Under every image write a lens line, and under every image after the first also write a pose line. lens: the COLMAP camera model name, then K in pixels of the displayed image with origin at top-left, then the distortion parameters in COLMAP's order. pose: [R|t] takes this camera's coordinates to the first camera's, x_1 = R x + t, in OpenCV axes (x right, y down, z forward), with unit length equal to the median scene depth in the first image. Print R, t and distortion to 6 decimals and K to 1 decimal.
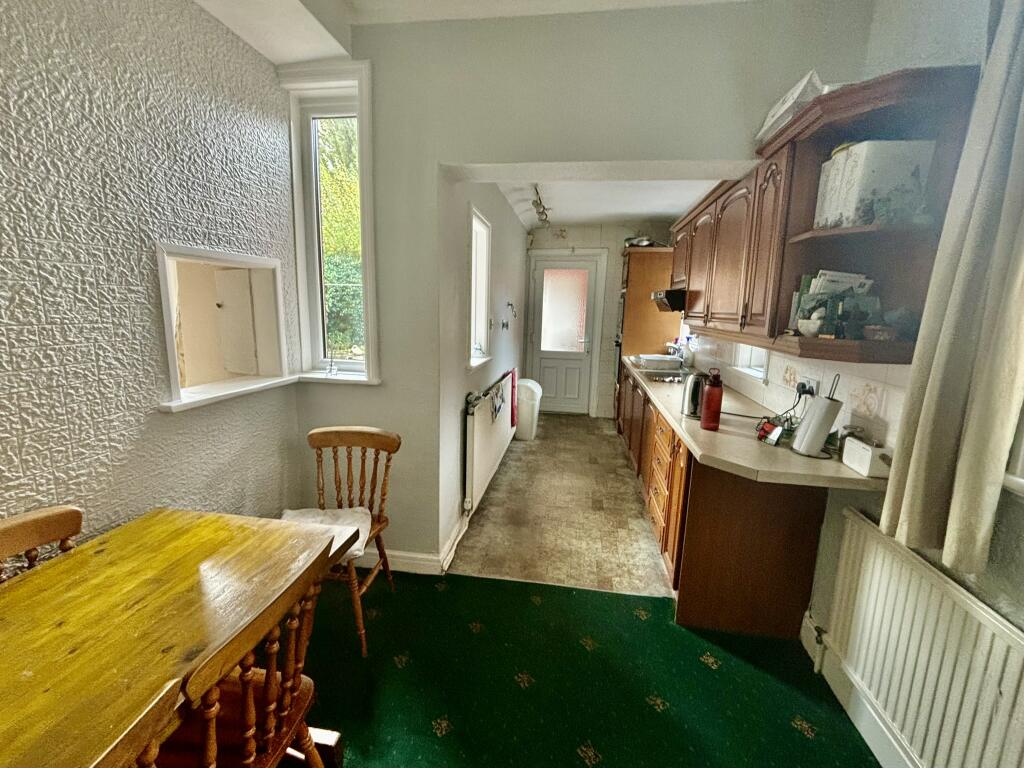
lens RADIAL K [[445.8, 0, 510.9], [0, 445.8, 382.1], [0, 0, 1]] dist [0.001975, -0.000226]
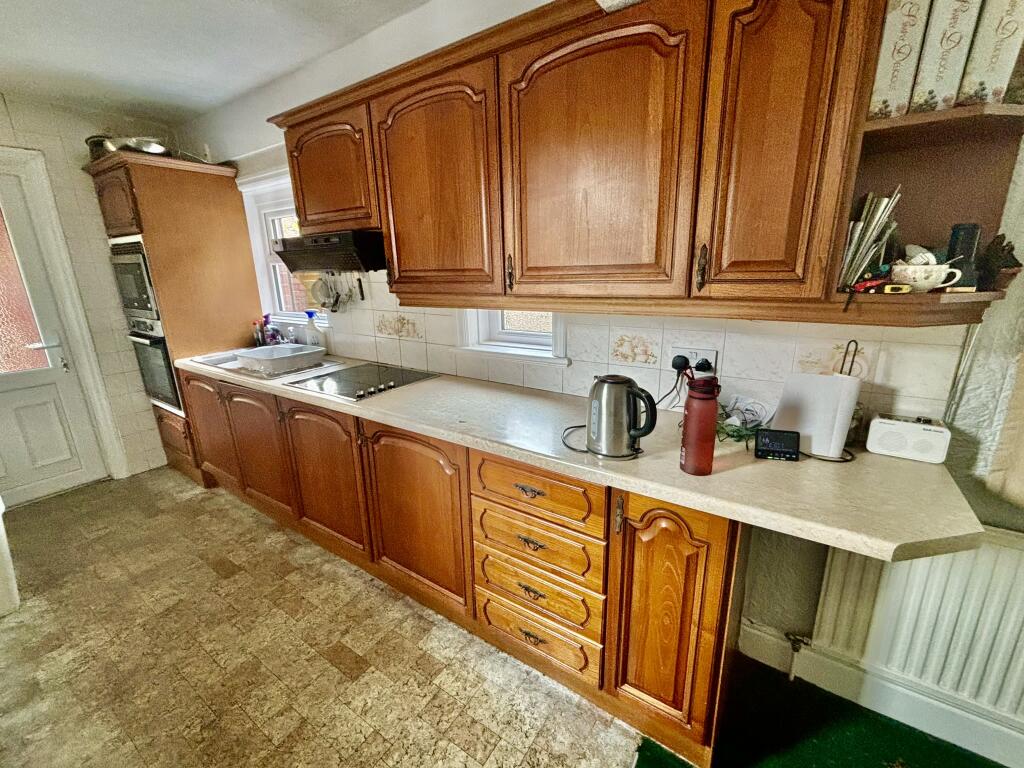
lens RADIAL K [[425.9, 0, 514.0], [0, 425.9, 380.3], [0, 0, 1]] dist [0.001667, 0.000230]
pose [[0.422253, -0.270797, 0.865085, -0.089146], [0.185775, 0.959931, 0.209809, -0.151207], [-0.887237, 0.072118, 0.455641, 0.869645]]
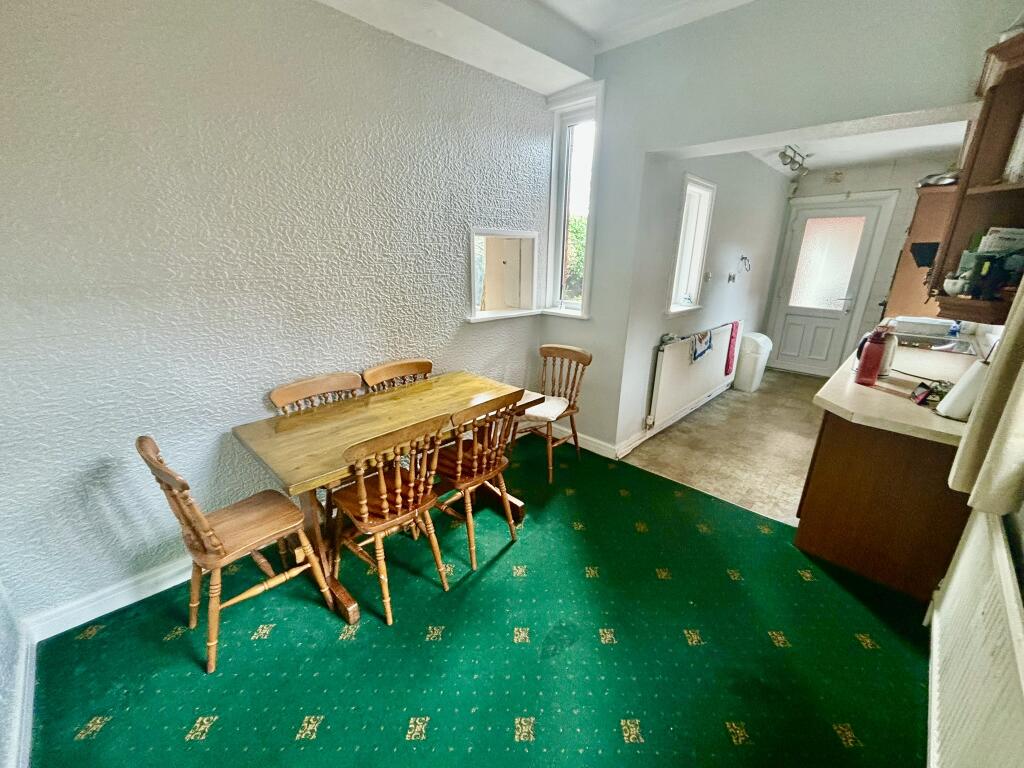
lens RADIAL K [[414.1, 0, 512.0], [0, 414.1, 384.0], [0, 0, 1]] dist [-0.001290, -0.000100]
pose [[0.815013, 0.162604, -0.556160, 0.285125], [-0.090427, 0.983751, 0.155104, 0.026686], [0.572344, -0.076119, 0.816473, -0.247722]]
